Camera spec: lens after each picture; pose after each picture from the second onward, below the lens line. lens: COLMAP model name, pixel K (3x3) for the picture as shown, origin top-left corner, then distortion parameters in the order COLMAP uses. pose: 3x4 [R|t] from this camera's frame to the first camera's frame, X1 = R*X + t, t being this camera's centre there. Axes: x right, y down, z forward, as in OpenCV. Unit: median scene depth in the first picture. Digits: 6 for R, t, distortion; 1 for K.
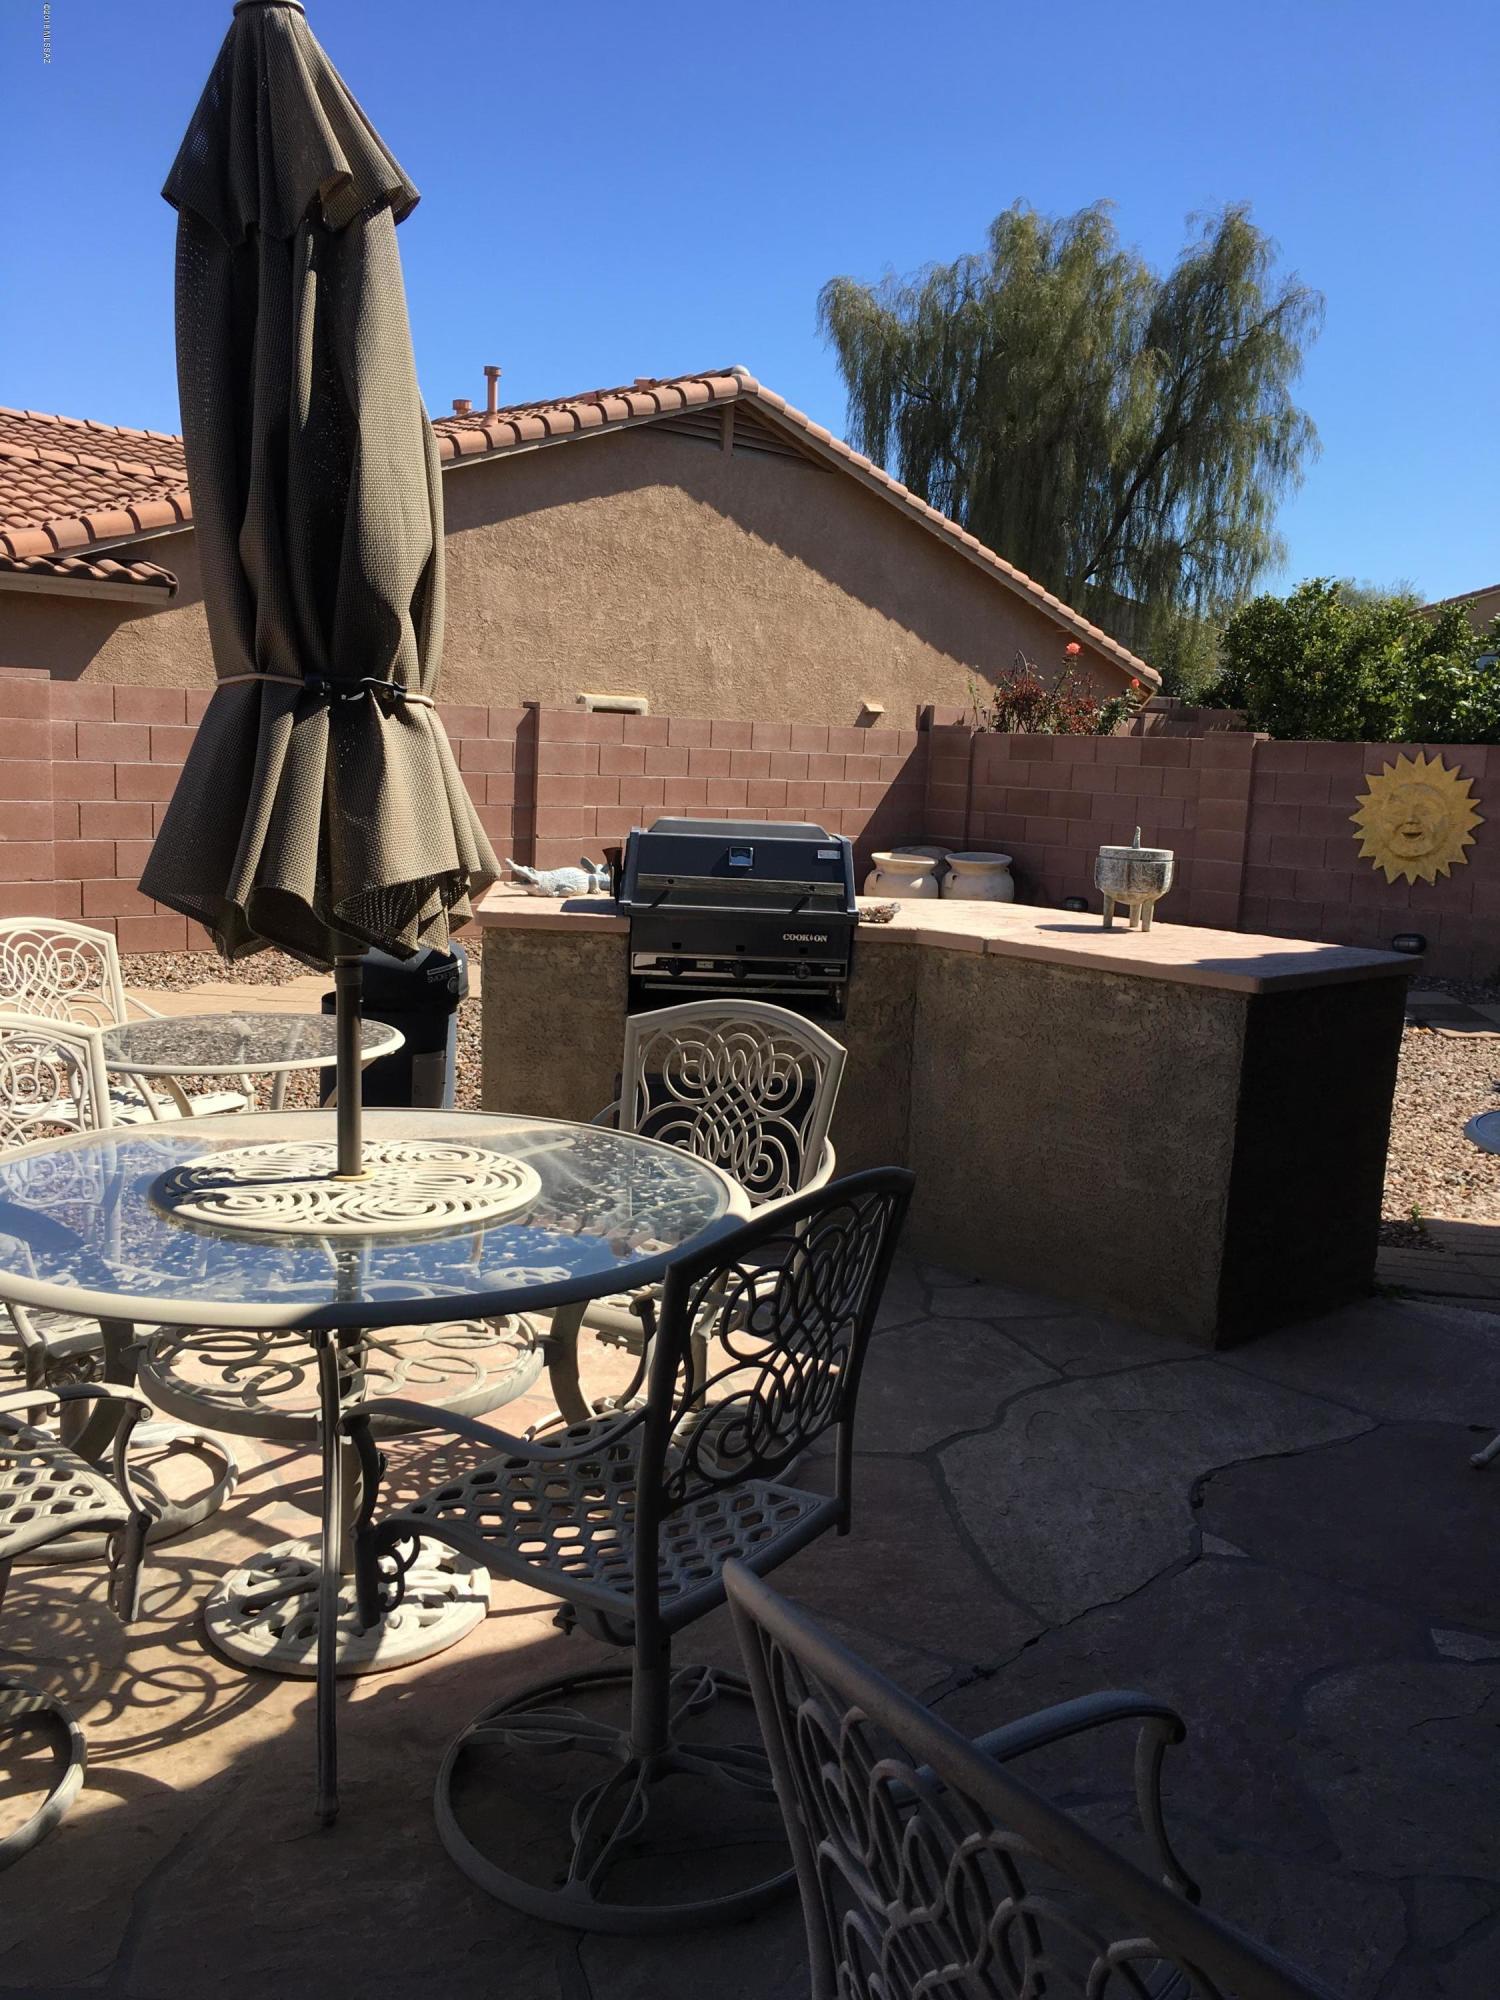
lens RADIAL K [[1698.0, 0, 747.1], [0, 1698.0, 1002.0], [0, 0, 1]] dist [0.074239, -0.096018]
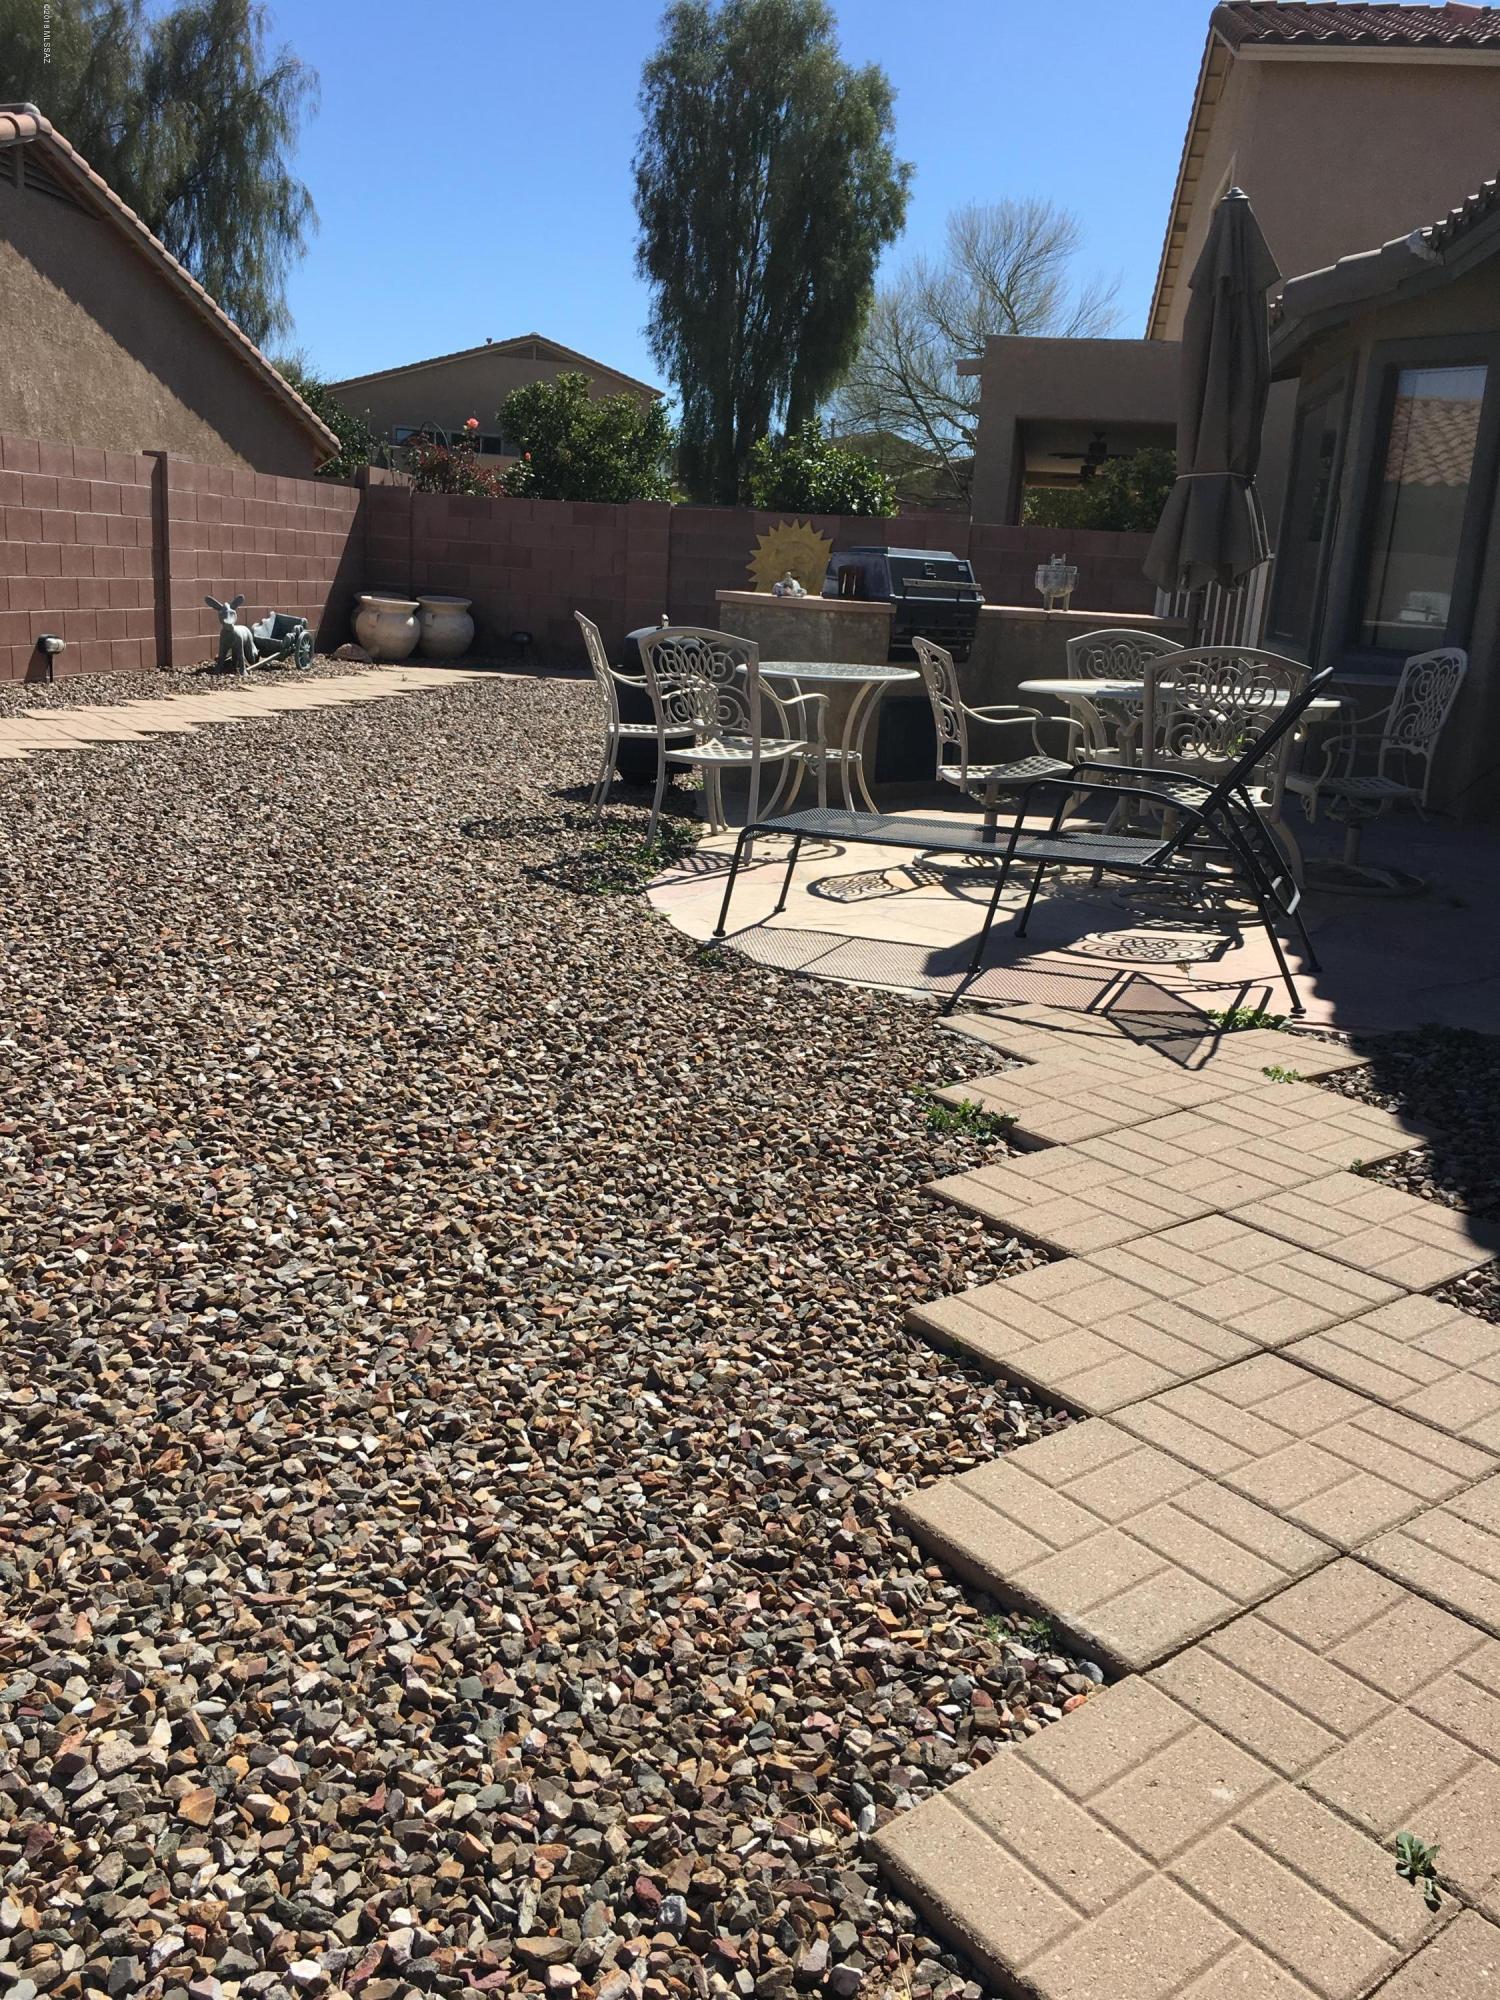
lens RADIAL K [[1698.0, 0, 758.2], [0, 1698.0, 1000.1], [0, 0, 1]] dist [0.074239, -0.096018]
pose [[0.785171, -0.147623, 0.601427, -0.329974], [0.067949, 0.985845, 0.153273, 0.018752], [-0.615540, -0.079479, 0.784088, -0.088104]]
